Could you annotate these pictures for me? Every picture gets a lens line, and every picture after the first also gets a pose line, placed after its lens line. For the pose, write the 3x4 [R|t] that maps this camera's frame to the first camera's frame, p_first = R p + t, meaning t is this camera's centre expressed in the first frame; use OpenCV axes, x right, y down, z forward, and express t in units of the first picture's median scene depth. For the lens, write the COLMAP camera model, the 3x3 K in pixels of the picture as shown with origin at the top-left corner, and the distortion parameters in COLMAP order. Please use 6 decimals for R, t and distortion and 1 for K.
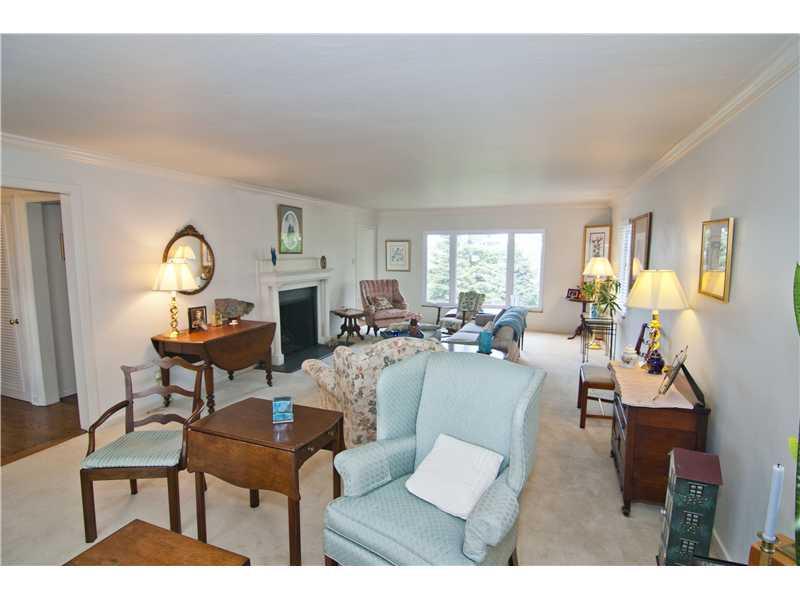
lens RADIAL K [[413.8, 0, 403.4], [0, 413.8, 298.6], [0, 0, 1]] dist [-0.020074, -0.000189]
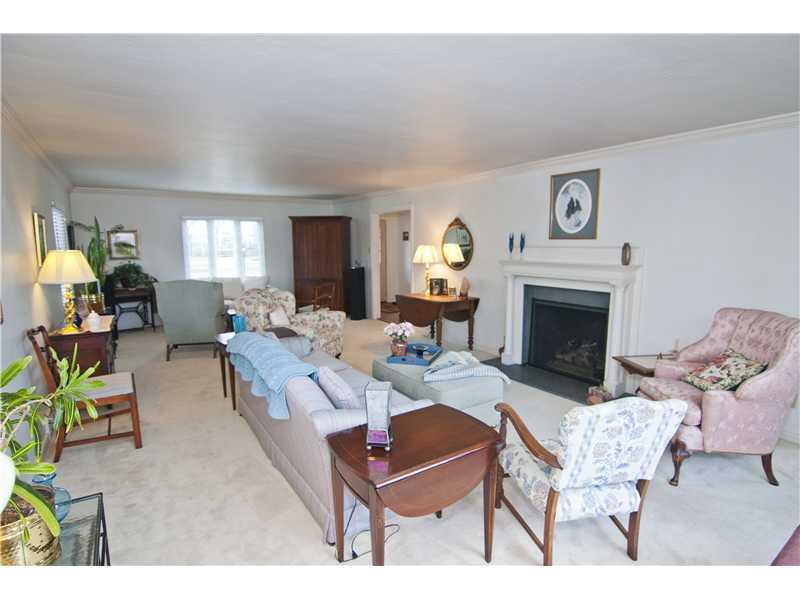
lens RADIAL K [[413.8, 0, 403.4], [0, 413.8, 298.6], [0, 0, 1]] dist [-0.020074, -0.000189]
pose [[-0.574118, 0.093381, -0.813430, 0.501059], [-0.106556, 0.976504, 0.187309, -0.113845], [0.811809, 0.194214, -0.550679, 1.208275]]
